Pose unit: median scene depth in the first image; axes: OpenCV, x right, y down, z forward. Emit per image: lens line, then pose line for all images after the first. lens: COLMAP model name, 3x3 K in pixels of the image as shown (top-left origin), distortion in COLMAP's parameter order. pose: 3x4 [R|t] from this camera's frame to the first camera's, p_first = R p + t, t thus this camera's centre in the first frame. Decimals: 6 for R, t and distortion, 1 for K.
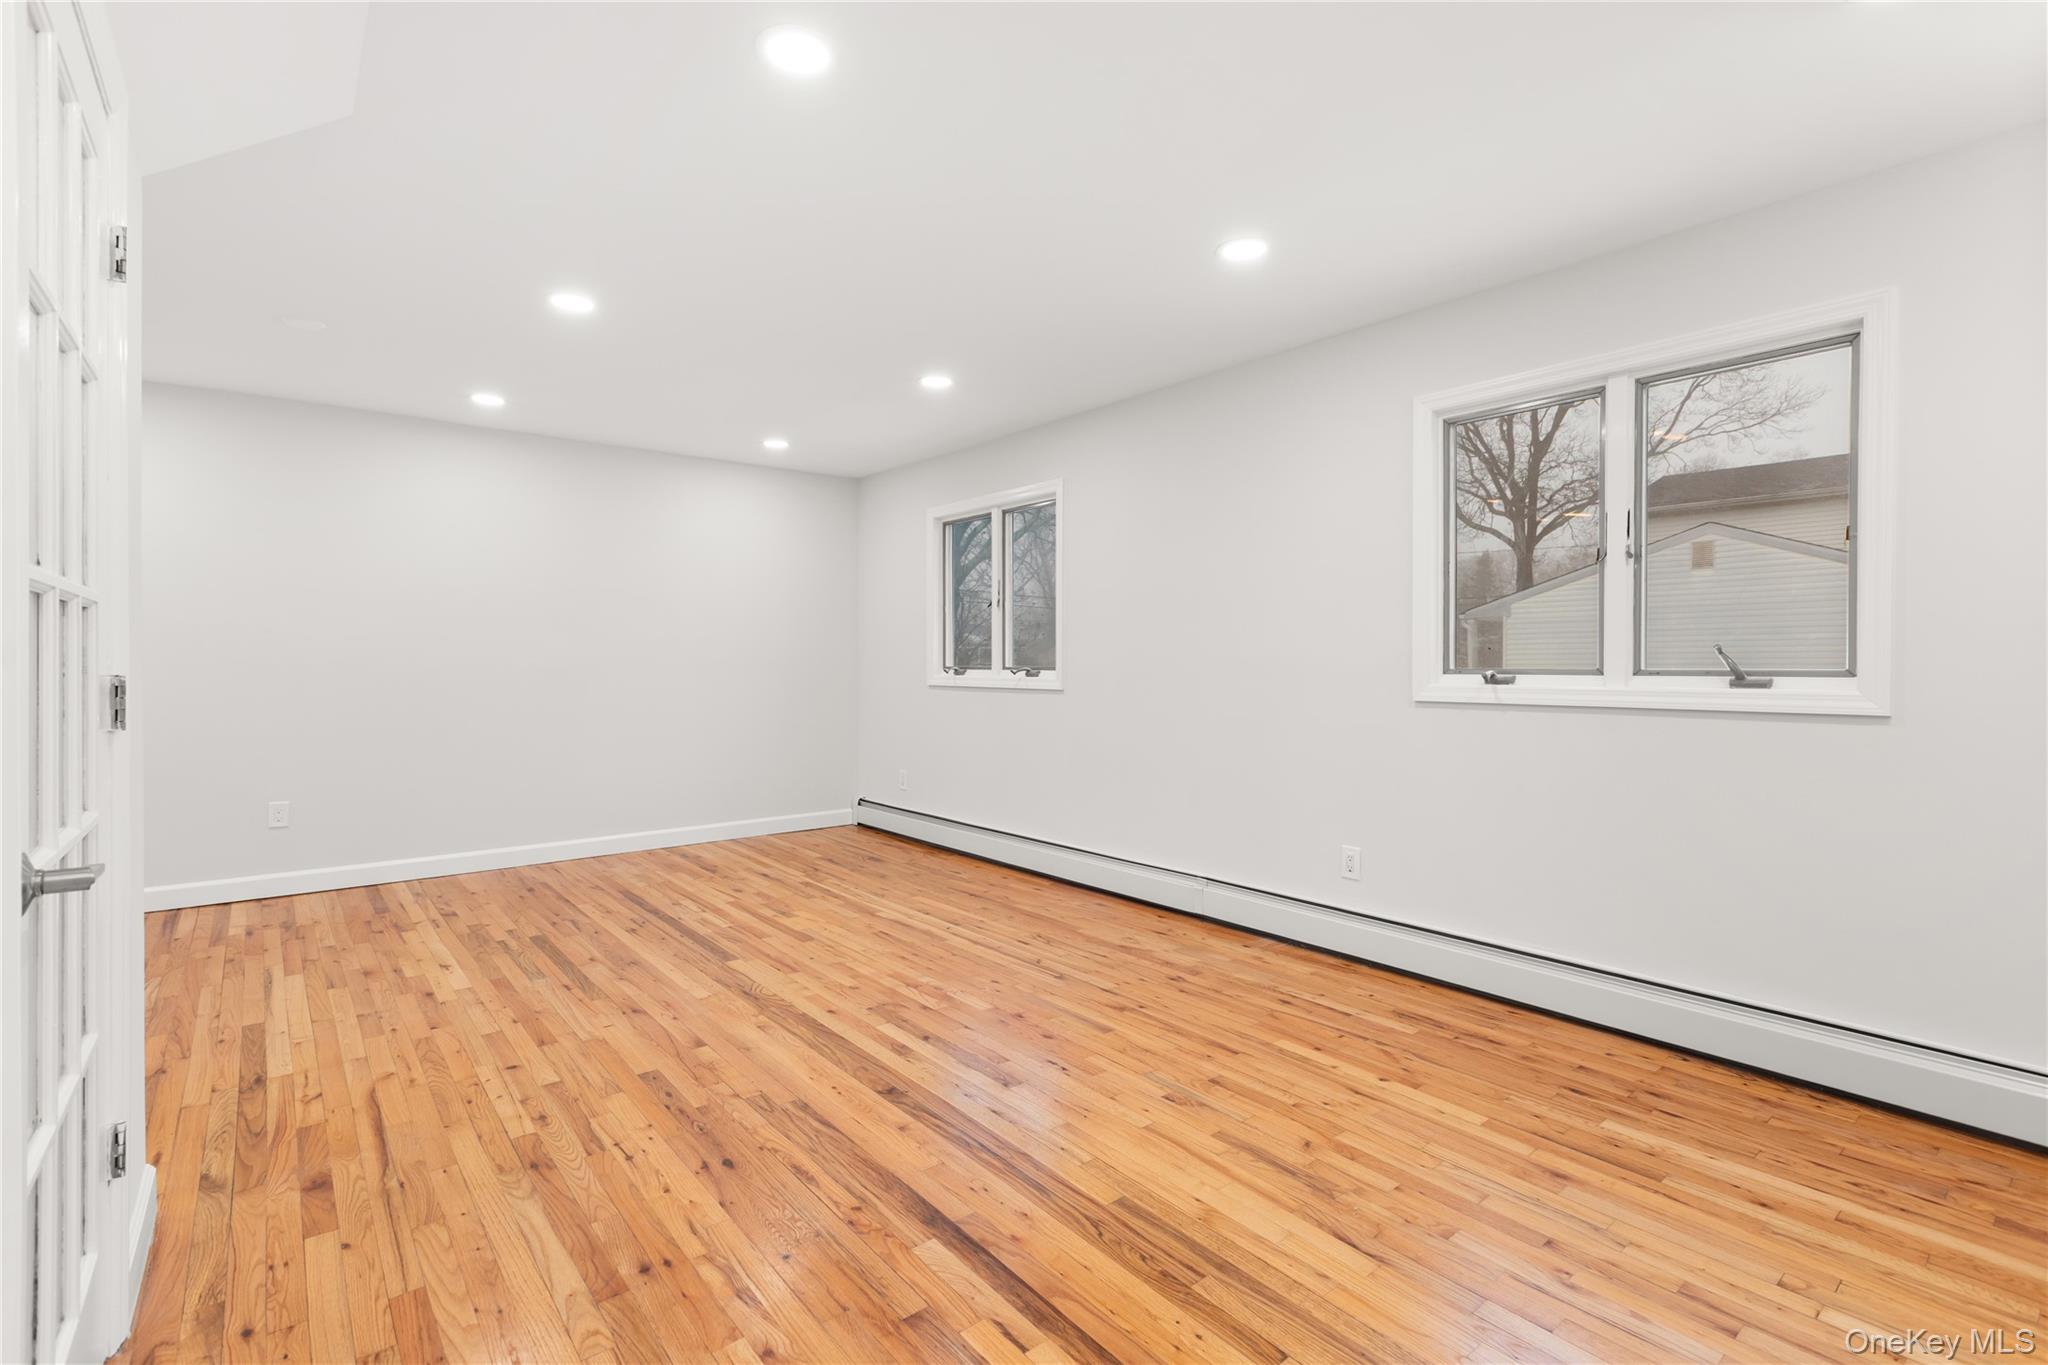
lens RADIAL K [[940.5, 0, 1021.1], [0, 940.5, 674.4], [0, 0, 1]] dist [0.008409, -0.002538]
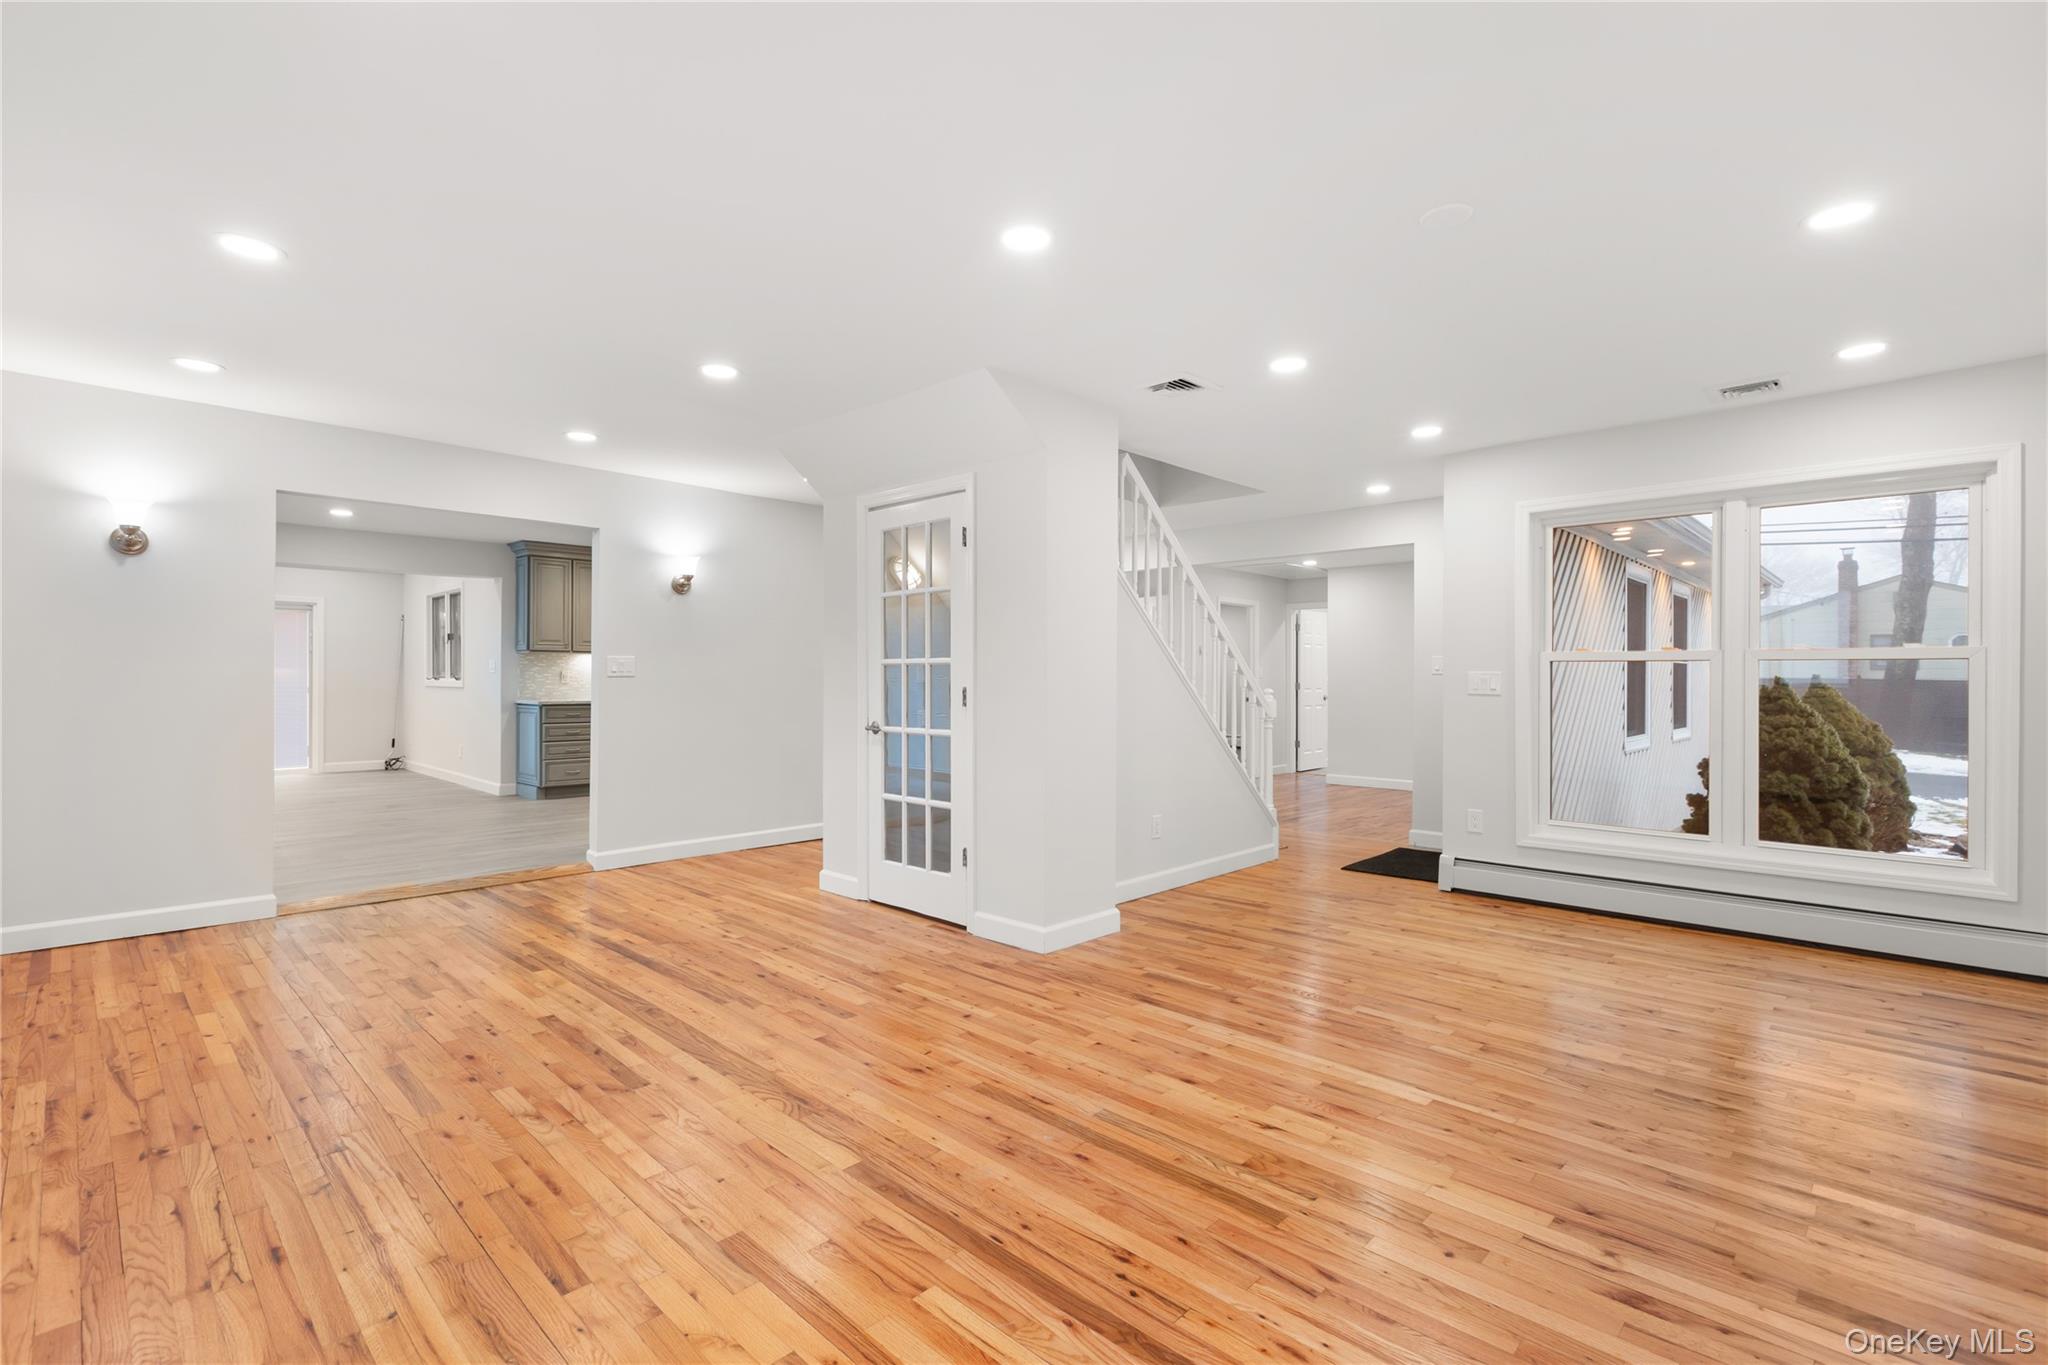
lens RADIAL K [[940.5, 0, 1030.2], [0, 940.5, 676.9], [0, 0, 1]] dist [0.008409, -0.002538]
pose [[-0.992412, -0.004785, -0.122861, -0.462401], [-0.005998, 0.999937, 0.009502, -0.032312], [0.122808, 0.010167, -0.992378, 2.182265]]
